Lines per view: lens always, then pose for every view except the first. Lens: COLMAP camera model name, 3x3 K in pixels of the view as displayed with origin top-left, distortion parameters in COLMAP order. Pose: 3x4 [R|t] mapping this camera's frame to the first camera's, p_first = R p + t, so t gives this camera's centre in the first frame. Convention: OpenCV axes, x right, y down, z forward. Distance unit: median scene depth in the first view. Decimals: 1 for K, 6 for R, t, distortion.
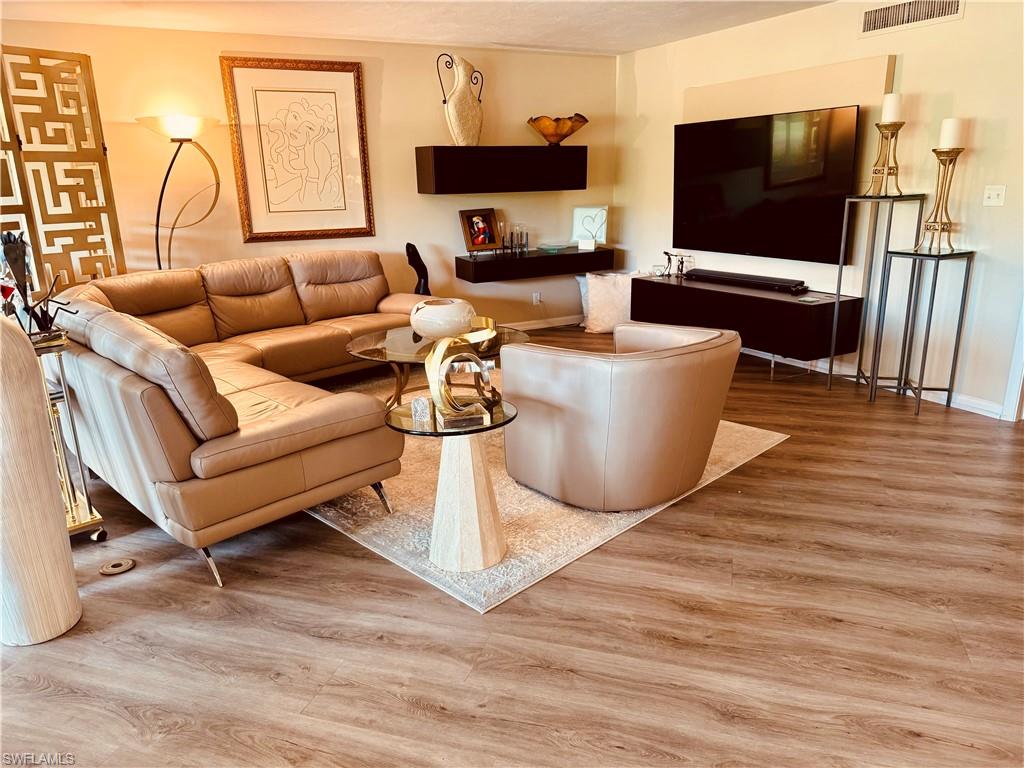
lens RADIAL K [[726.5, 0, 483.2], [0, 726.5, 381.2], [0, 0, 1]] dist [0.056723, -0.064595]
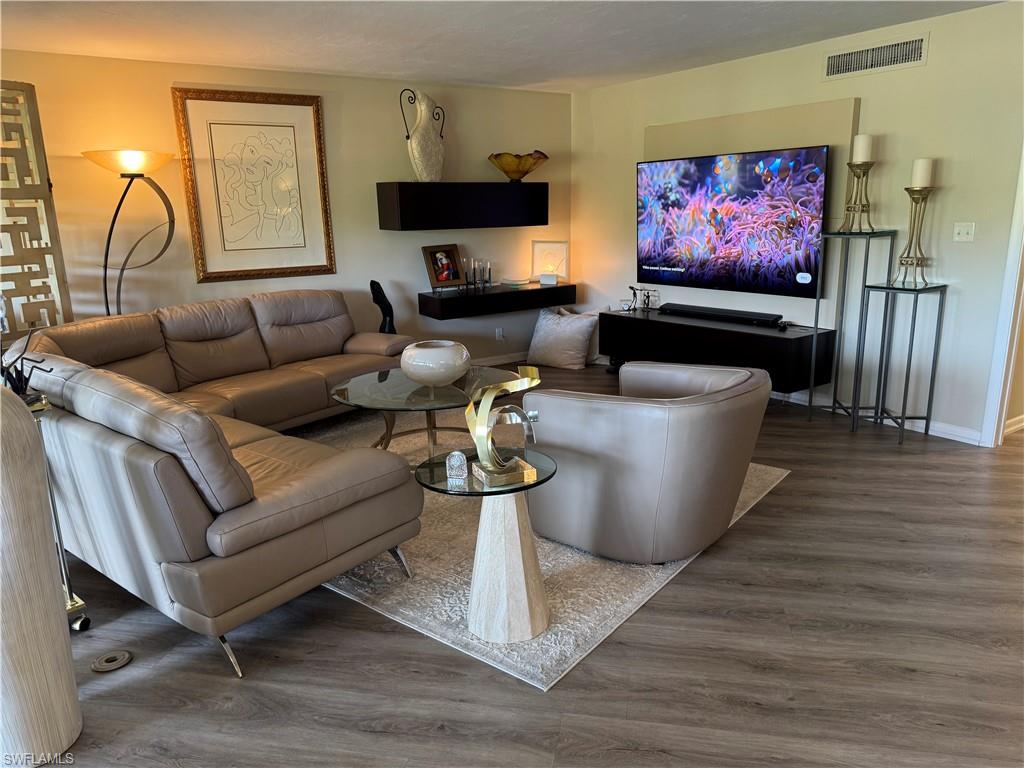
lens RADIAL K [[726.5, 0, 483.2], [0, 726.5, 381.2], [0, 0, 1]] dist [0.056723, -0.064595]
pose [[0.992980, -0.028747, 0.114738, -0.121202], [0.033297, 0.998725, -0.037937, -0.026146], [-0.113501, 0.041491, 0.992671, 0.054458]]
